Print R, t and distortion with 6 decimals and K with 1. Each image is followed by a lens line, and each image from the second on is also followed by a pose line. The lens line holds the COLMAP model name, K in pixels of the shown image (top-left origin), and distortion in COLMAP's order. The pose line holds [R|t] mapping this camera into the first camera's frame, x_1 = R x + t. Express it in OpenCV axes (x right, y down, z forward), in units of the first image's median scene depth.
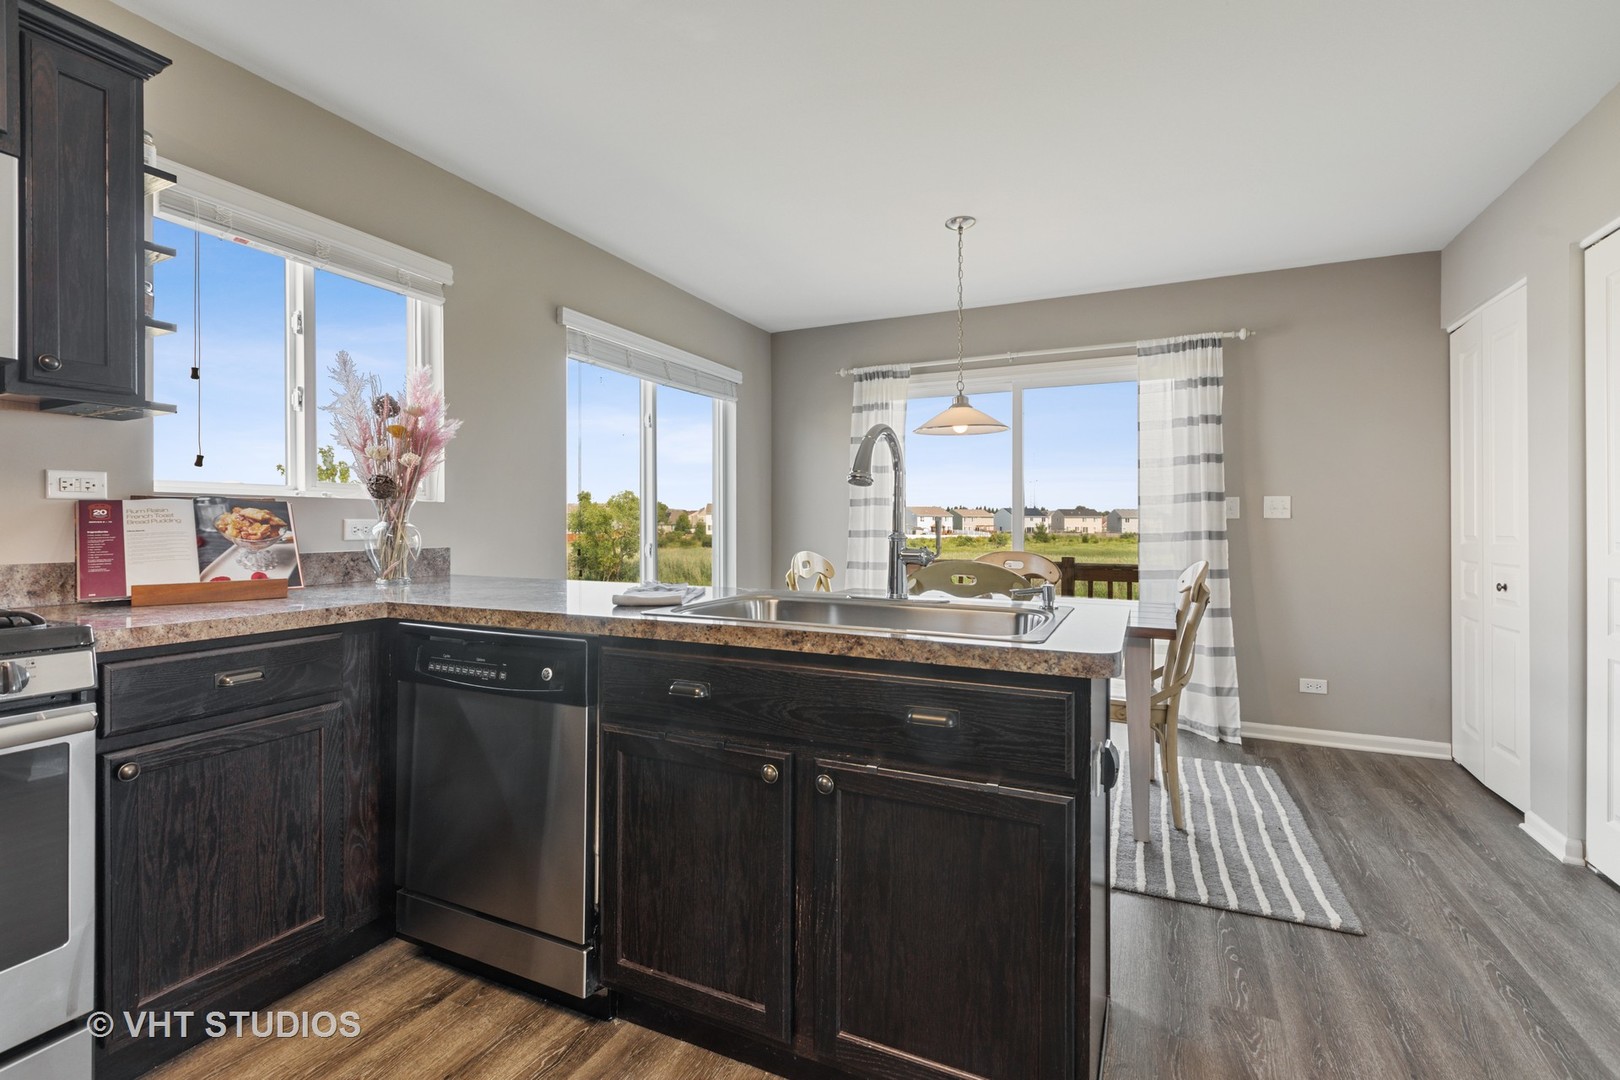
lens RADIAL K [[734.1, 0, 803.4], [0, 734.1, 524.4], [0, 0, 1]] dist [0.001518, -0.000352]
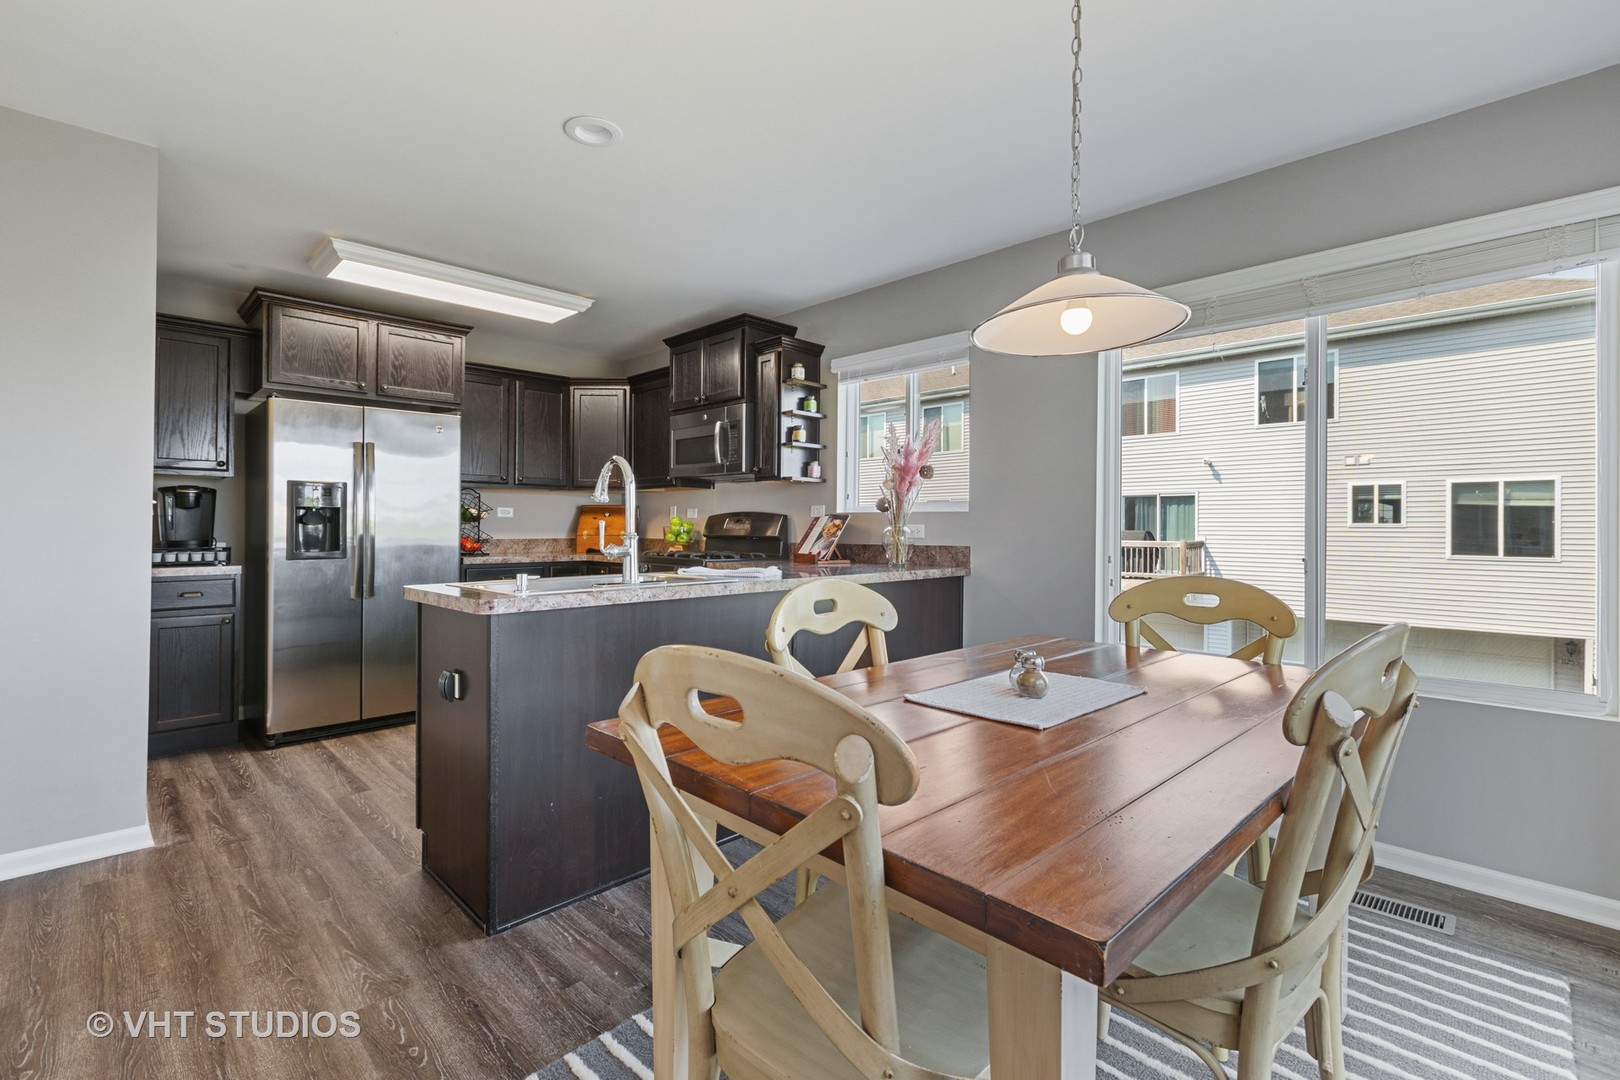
lens RADIAL K [[734.1, 0, 809.5], [0, 734.1, 527.4], [0, 0, 1]] dist [0.001518, -0.000352]
pose [[-0.340976, -0.000603, -0.940072, 0.615023], [-0.003624, 0.999993, 0.000673, -0.001379], [0.940065, 0.003637, -0.340976, 0.861507]]
